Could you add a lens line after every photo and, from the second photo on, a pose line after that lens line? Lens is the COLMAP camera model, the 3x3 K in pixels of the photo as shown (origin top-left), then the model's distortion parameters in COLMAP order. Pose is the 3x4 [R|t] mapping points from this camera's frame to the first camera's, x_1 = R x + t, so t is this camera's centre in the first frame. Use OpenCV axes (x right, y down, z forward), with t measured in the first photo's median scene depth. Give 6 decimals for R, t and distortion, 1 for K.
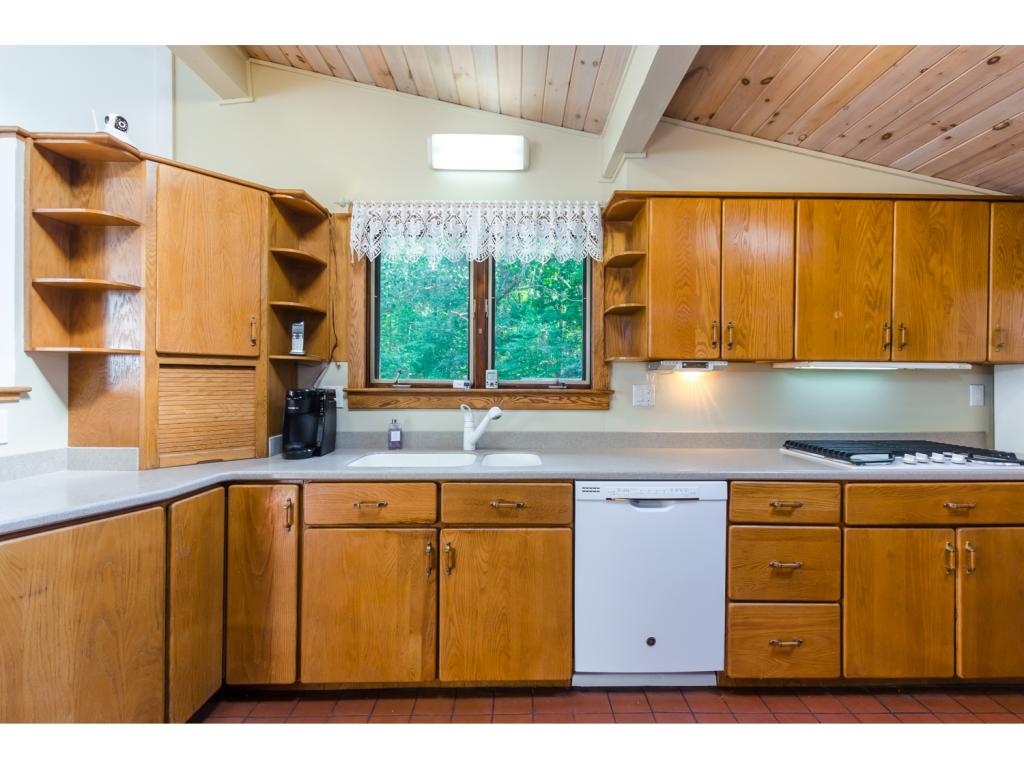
lens RADIAL K [[468.9, 0, 532.3], [0, 468.9, 382.8], [0, 0, 1]] dist [0.013644, -0.000290]
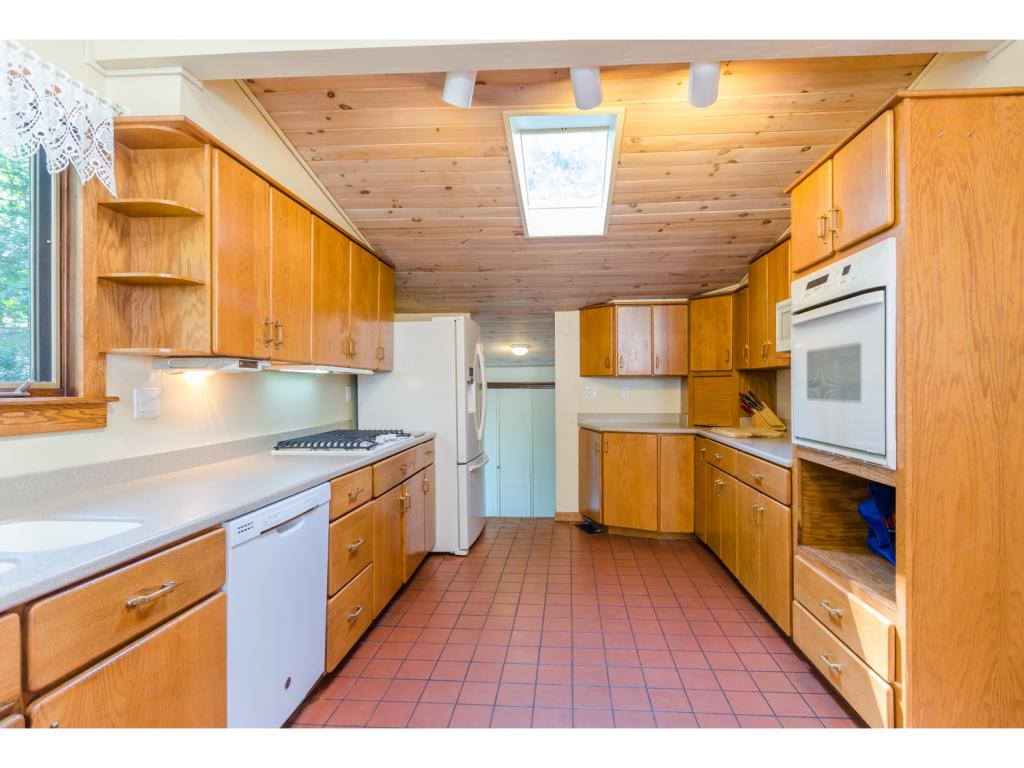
lens RADIAL K [[506.0, 0, 531.5], [0, 506.0, 387.0], [0, 0, 1]] dist [0.004444, 0.000419]
pose [[0.089489, -0.008201, 0.995954, -0.548407], [0.003603, 0.999962, 0.007910, -0.001131], [-0.995981, 0.002881, 0.089515, 0.405588]]
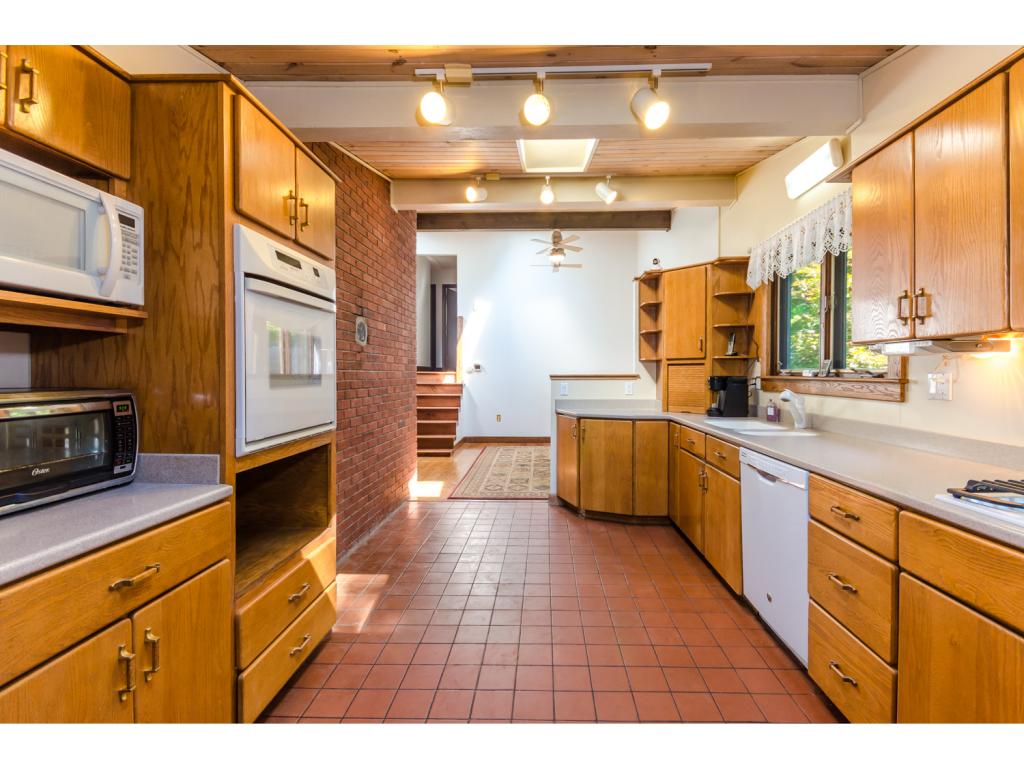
lens RADIAL K [[468.9, 0, 532.3], [0, 468.9, 382.8], [0, 0, 1]] dist [0.013644, -0.000290]
pose [[-0.045428, 0.017757, -0.998810, 1.213878], [-0.003496, 0.999833, 0.017935, 0.010276], [0.998962, 0.004307, -0.045358, 0.415180]]
